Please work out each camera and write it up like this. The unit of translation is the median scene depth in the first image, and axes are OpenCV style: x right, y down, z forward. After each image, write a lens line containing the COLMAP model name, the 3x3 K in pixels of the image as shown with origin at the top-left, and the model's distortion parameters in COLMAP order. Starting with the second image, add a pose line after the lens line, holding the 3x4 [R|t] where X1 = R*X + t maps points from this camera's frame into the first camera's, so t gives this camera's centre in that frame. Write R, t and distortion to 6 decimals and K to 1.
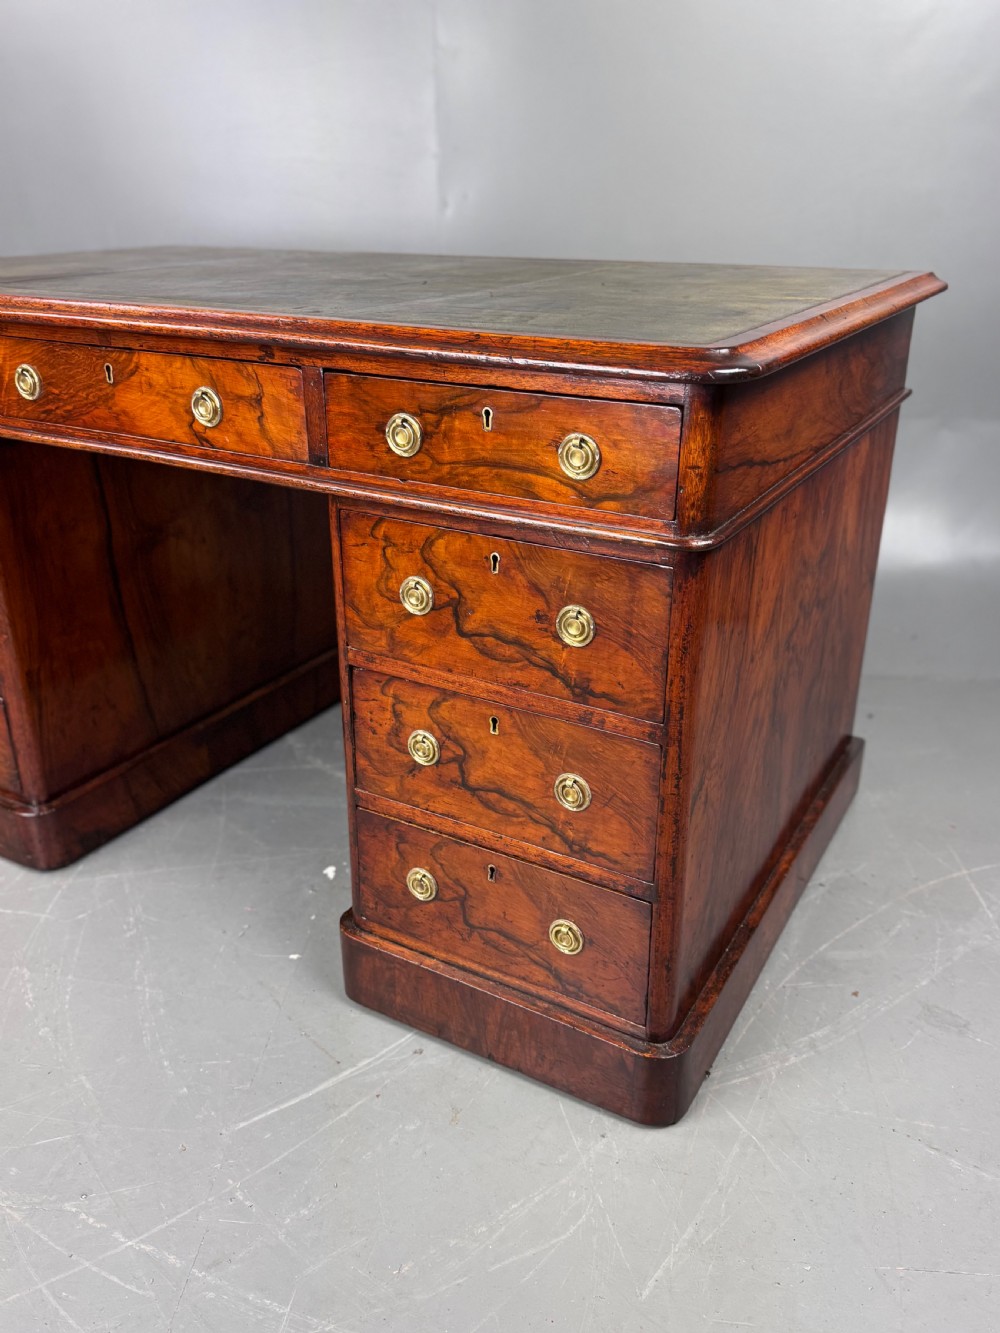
lens RADIAL K [[1064.7, 0, 500.0], [0, 1064.7, 666.5], [0, 0, 1]] dist [0.149265, -0.378337]
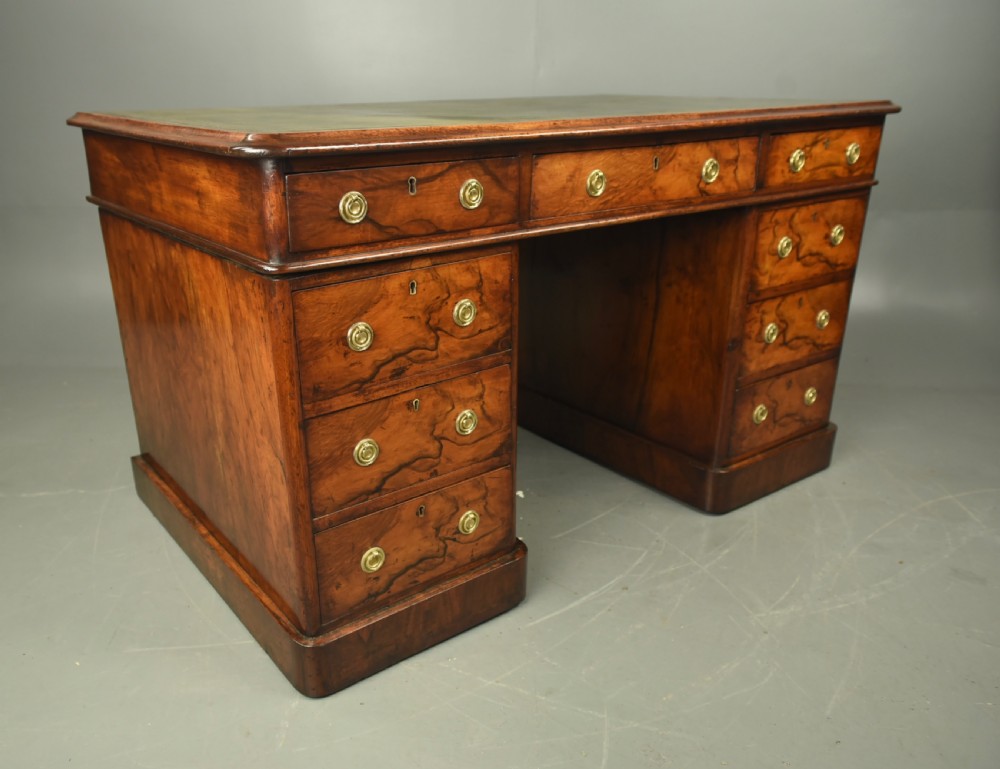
lens RADIAL K [[846.8, 0, 425.5], [0, 846.8, 430.0], [0, 0, 1]] dist [0.025607, 0.005137]
pose [[0.443261, -0.355107, 0.823054, -1.731345], [0.384441, 0.904765, 0.183318, -0.295568], [-0.809768, 0.235157, 0.537565, 0.760447]]
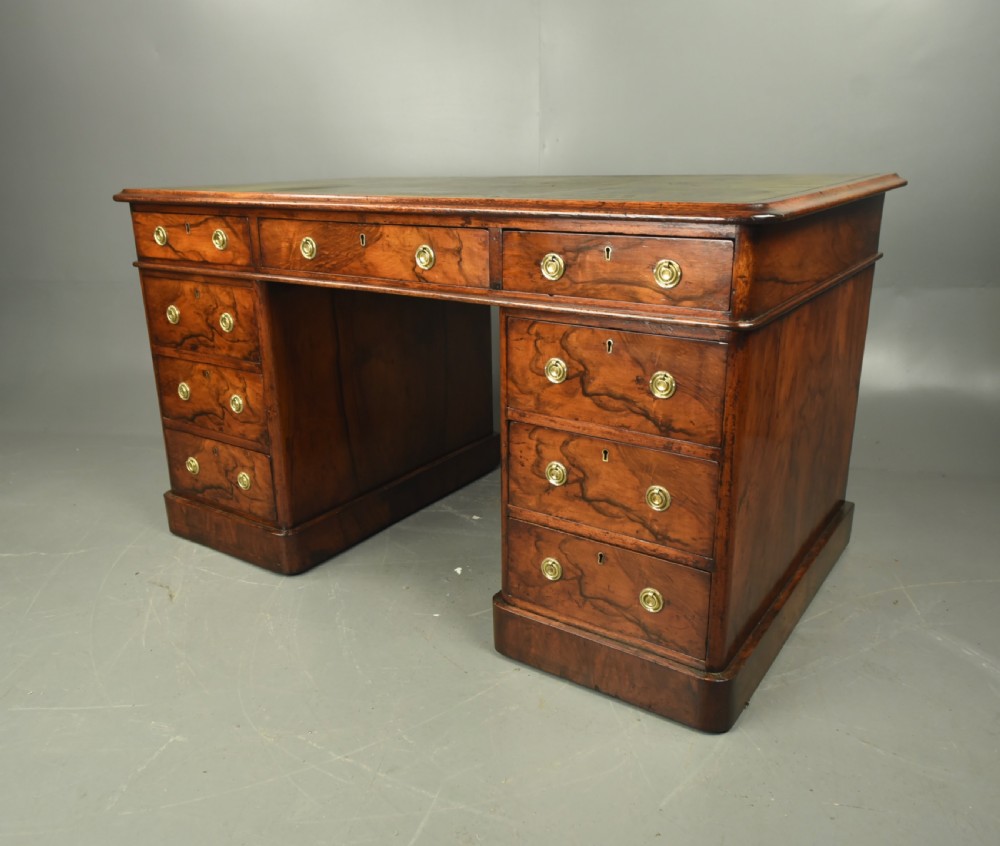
lens RADIAL K [[823.8, 0, 478.0], [0, 823.8, 434.5], [0, 0, 1]] dist [-0.001979, 0.002184]
pose [[0.994988, 0.010081, -0.099487, -0.069756], [-0.018550, 0.996244, -0.084578, 0.128028], [0.098260, 0.086000, 0.991438, -0.191298]]
